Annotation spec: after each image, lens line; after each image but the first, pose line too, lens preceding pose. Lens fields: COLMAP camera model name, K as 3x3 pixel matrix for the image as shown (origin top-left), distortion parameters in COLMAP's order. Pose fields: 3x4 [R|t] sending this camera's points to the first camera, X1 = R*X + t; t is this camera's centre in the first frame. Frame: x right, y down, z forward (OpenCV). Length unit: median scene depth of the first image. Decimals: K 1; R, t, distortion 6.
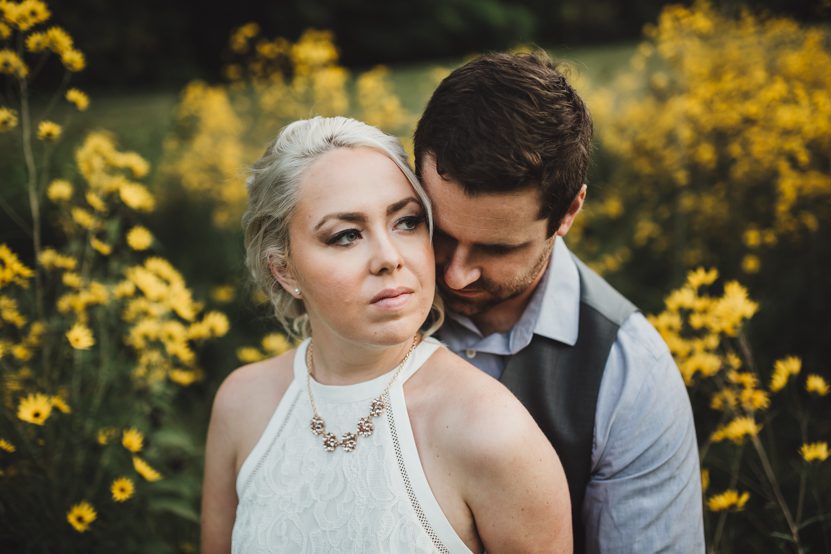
lens RADIAL K [[827.4, 0, 415.5], [0, 827.4, 277.0], [0, 0, 1]] dist [-0.059824, 0.190383]
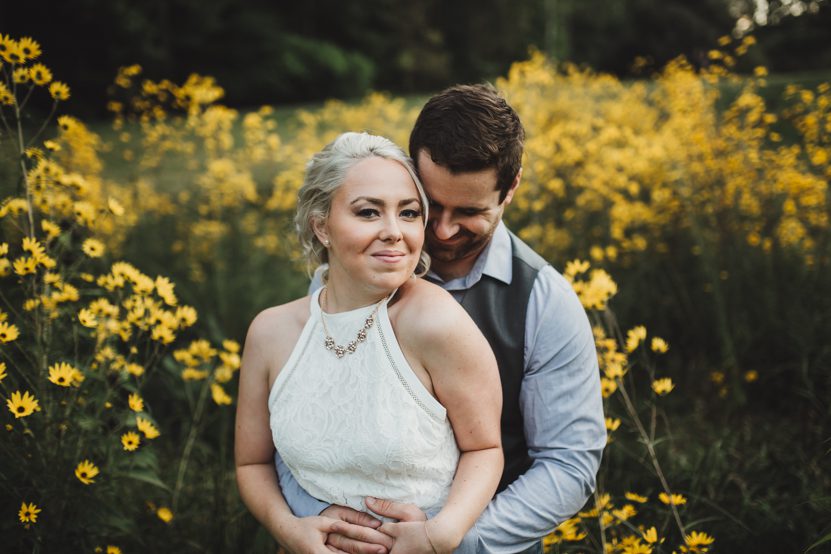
lens RADIAL K [[832.3, 0, 415.5], [0, 832.3, 277.0], [0, 0, 1]] dist [0.005342, -0.000987]
pose [[0.982241, -0.024818, 0.185975, -0.246829], [0.035210, 0.997985, -0.052785, 0.143712], [-0.184290, 0.058396, 0.981136, -0.419418]]
